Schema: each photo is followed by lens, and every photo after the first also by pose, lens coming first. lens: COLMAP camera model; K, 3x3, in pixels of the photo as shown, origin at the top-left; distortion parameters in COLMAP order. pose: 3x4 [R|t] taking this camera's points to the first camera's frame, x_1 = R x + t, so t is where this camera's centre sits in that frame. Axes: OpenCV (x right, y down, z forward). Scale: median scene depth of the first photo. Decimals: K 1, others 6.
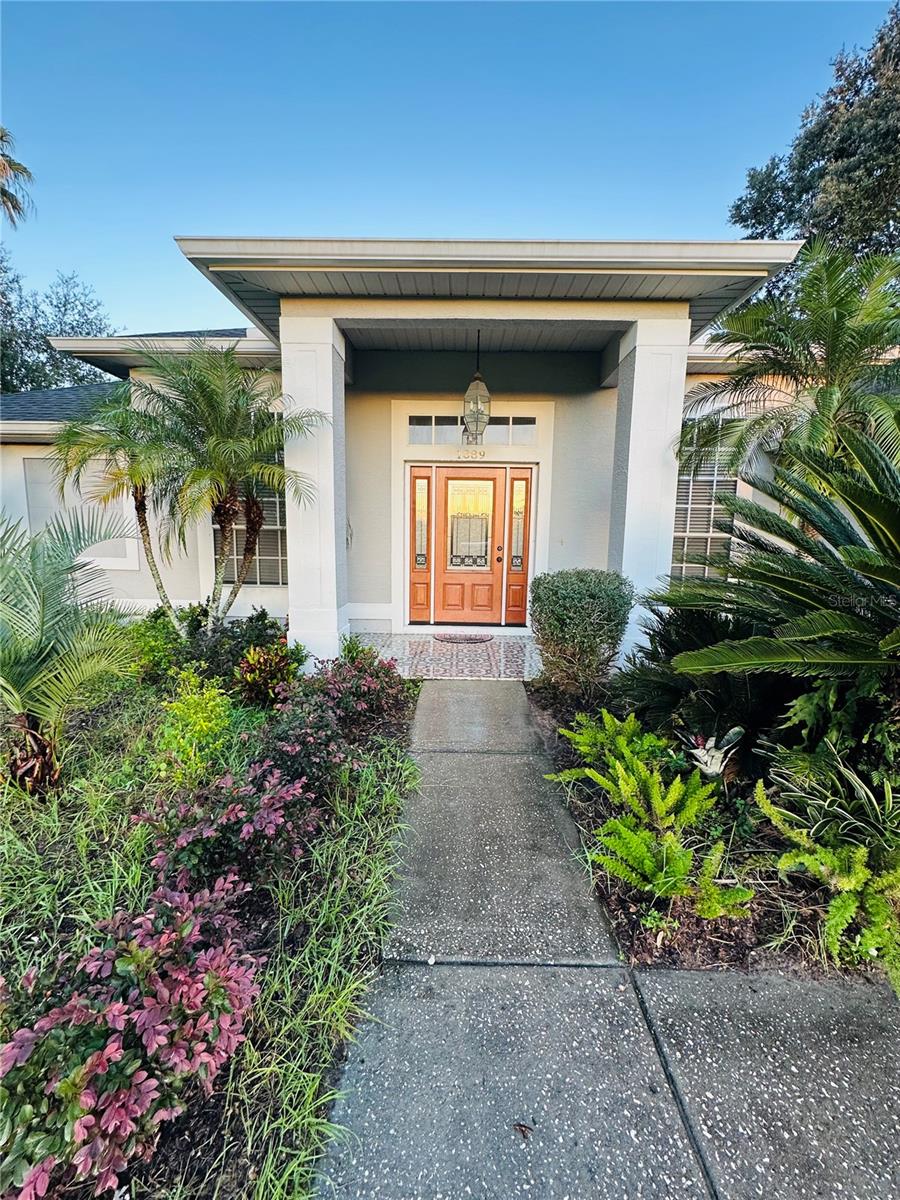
lens RADIAL K [[479.2, 0, 448.6], [0, 479.2, 597.7], [0, 0, 1]] dist [-0.000757, 0.000160]
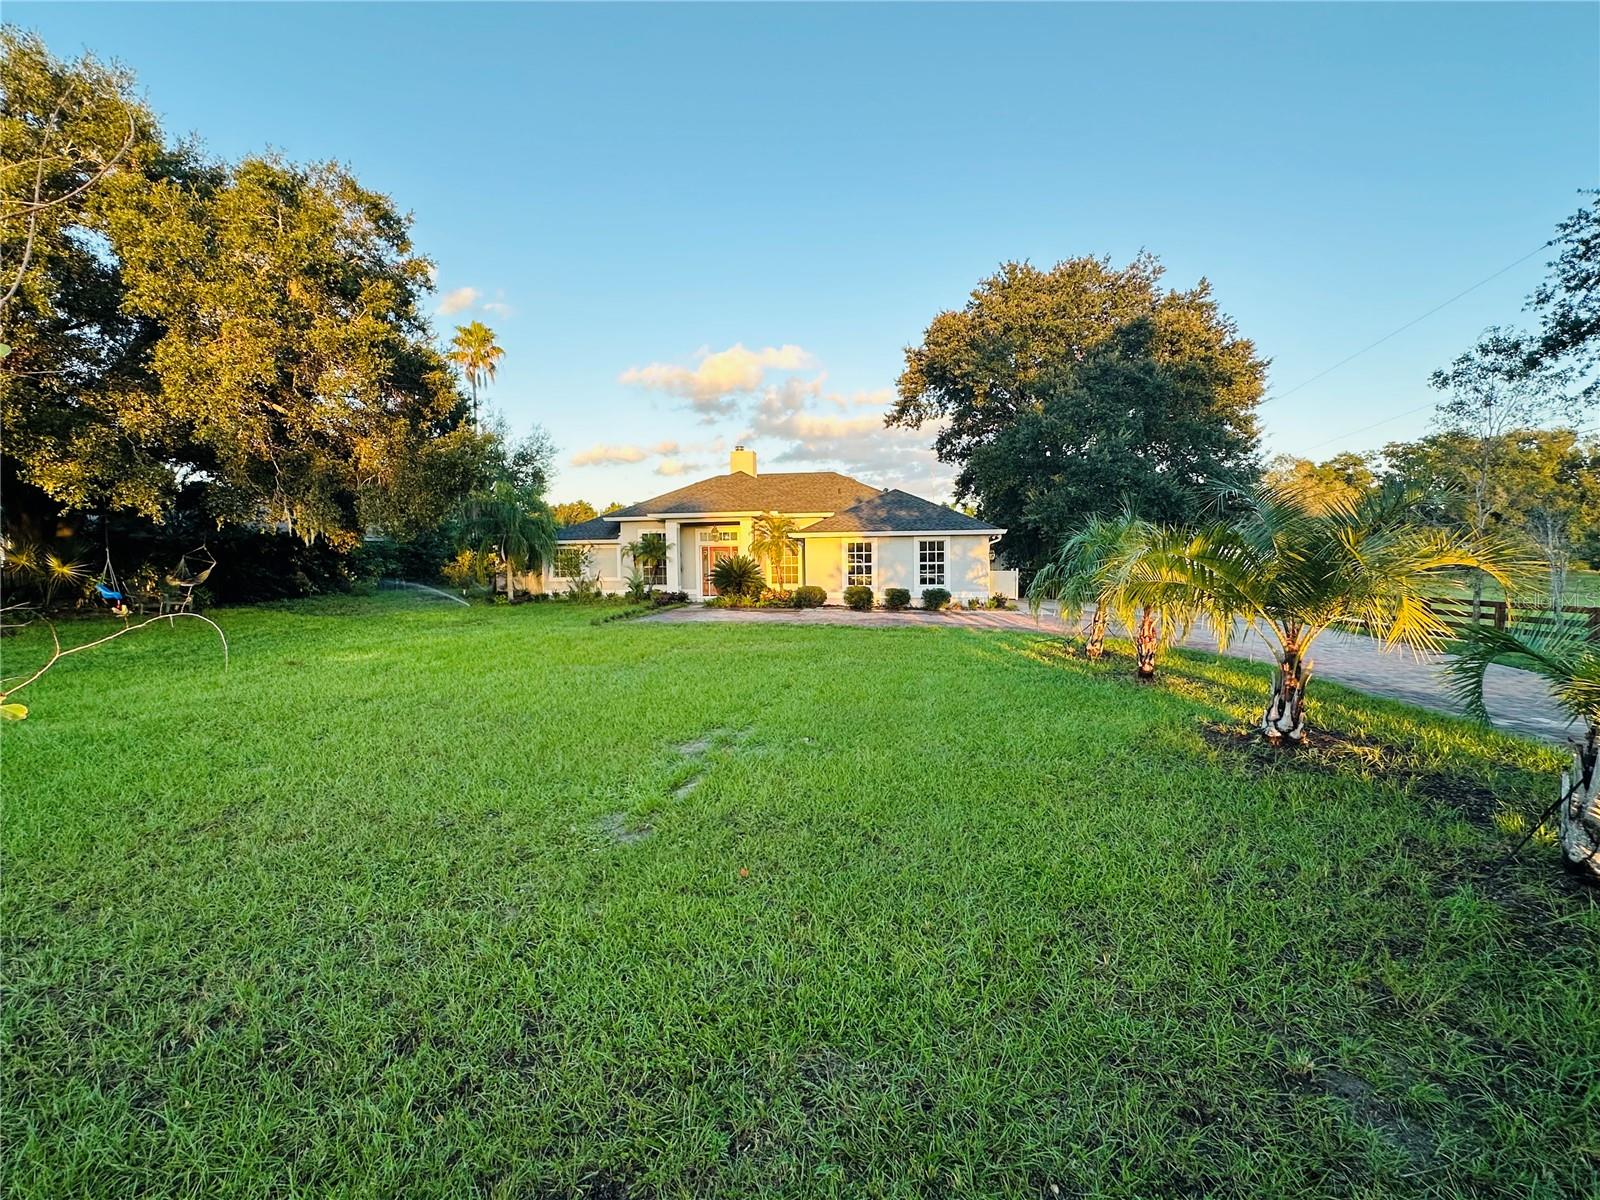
lens RADIAL K [[763.7, 0, 793.0], [0, 763.7, 597.2], [0, 0, 1]] dist [-0.003650, -0.000105]
pose [[0.991867, -0.024394, -0.124917, 1.324851], [0.014020, 0.996429, -0.083259, 0.570448], [0.126502, 0.080830, 0.988668, -4.539414]]
